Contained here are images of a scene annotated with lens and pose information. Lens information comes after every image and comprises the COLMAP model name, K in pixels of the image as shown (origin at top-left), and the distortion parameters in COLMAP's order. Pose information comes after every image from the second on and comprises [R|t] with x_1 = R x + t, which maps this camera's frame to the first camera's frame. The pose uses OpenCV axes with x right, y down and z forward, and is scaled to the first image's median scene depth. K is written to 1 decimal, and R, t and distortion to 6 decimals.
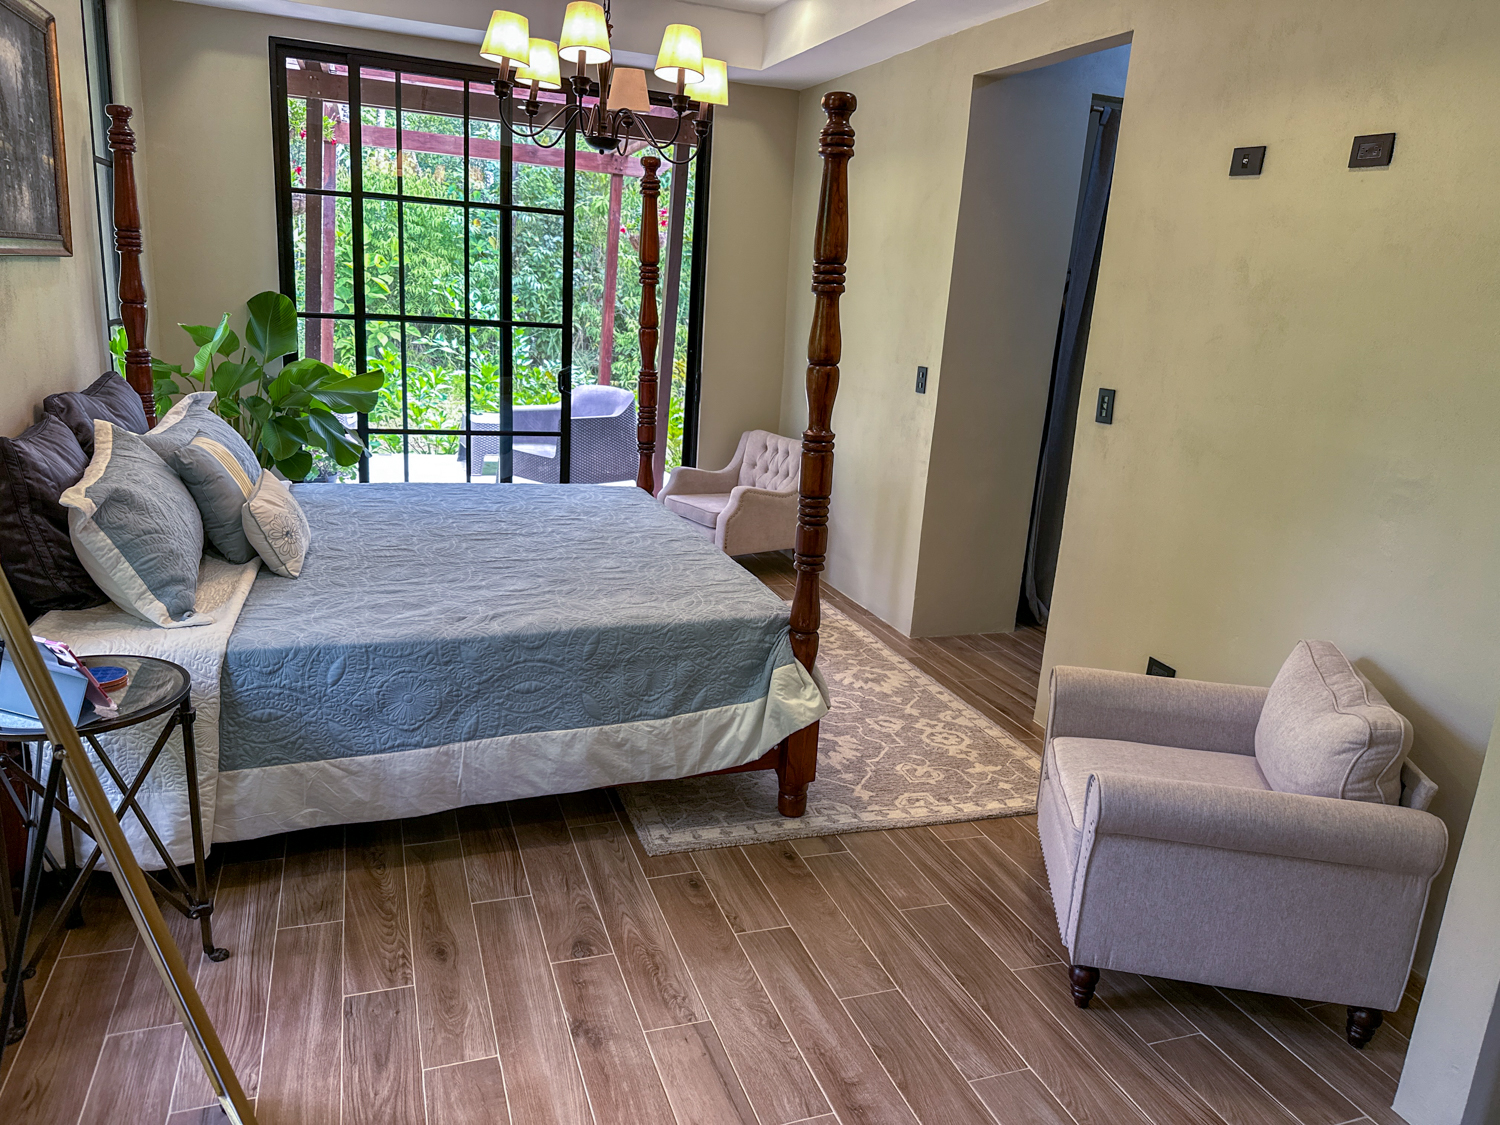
lens RADIAL K [[1052.9, 0, 750.0], [0, 1052.9, 562.5], [0, 0, 1]] dist [0.252851, -0.364375]
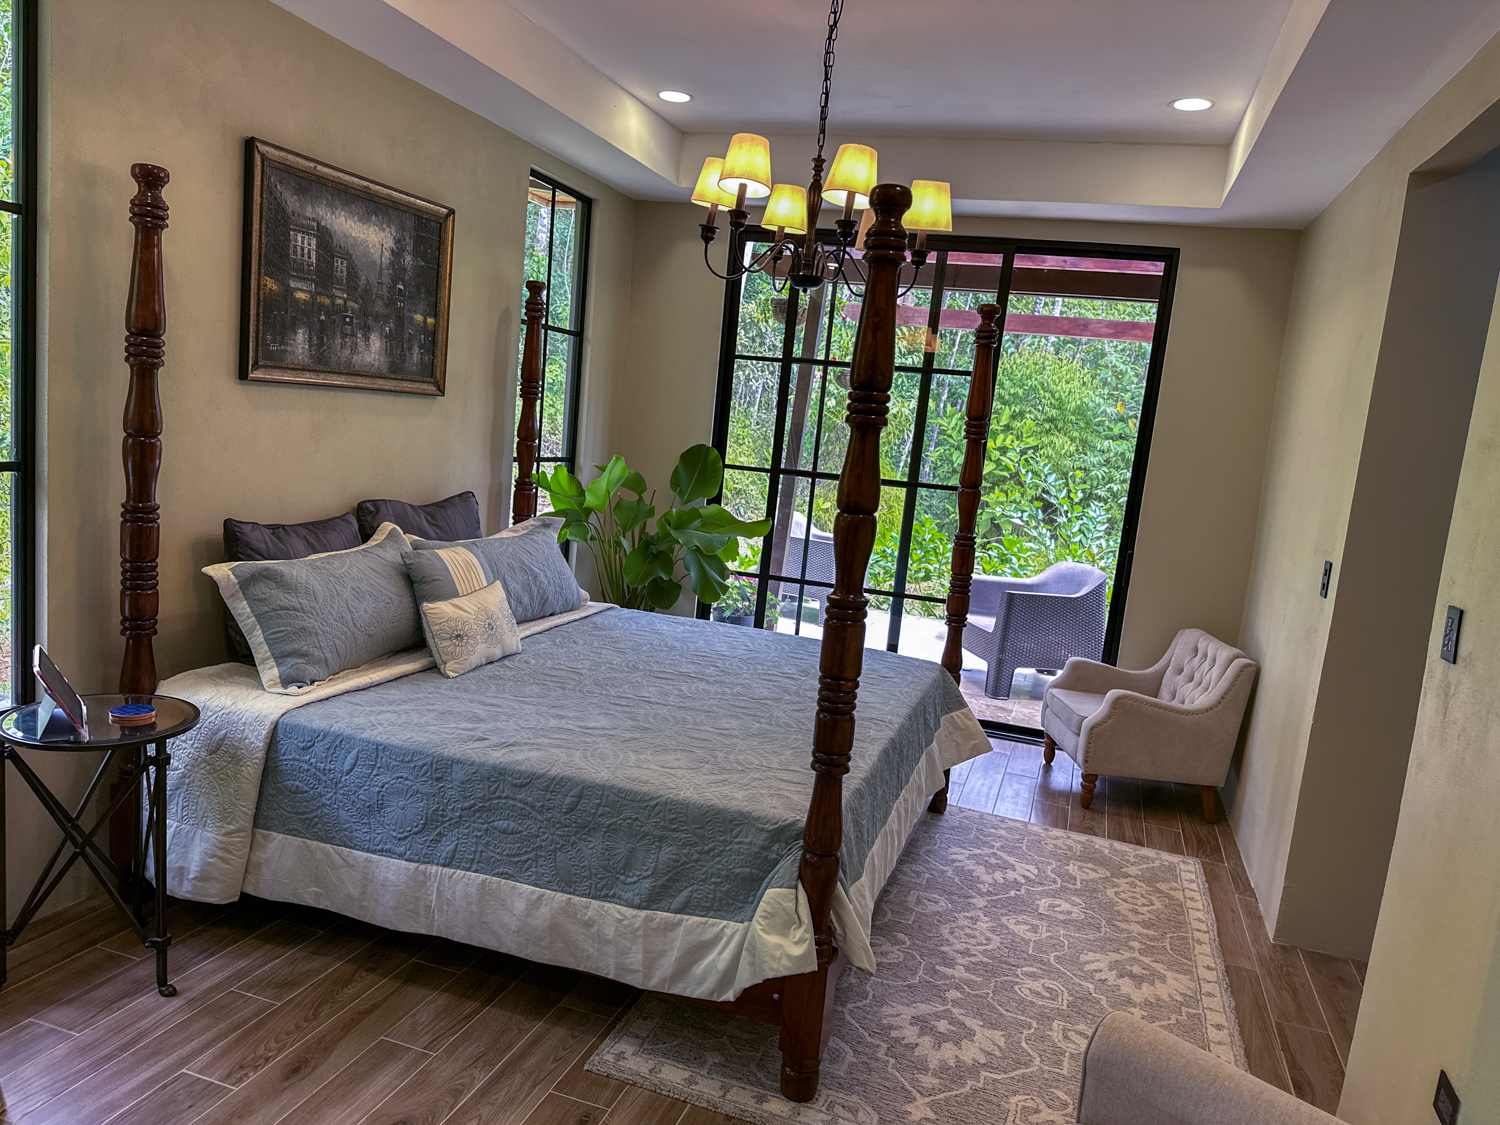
lens RADIAL K [[1072.3, 0, 750.8], [0, 1072.3, 577.8], [0, 0, 1]] dist [0.074462, -0.089368]
pose [[0.788574, 0.105138, -0.605885, 0.476129], [-0.198175, 0.976160, -0.088540, -0.049403], [0.582131, 0.189891, 0.790610, 0.334582]]
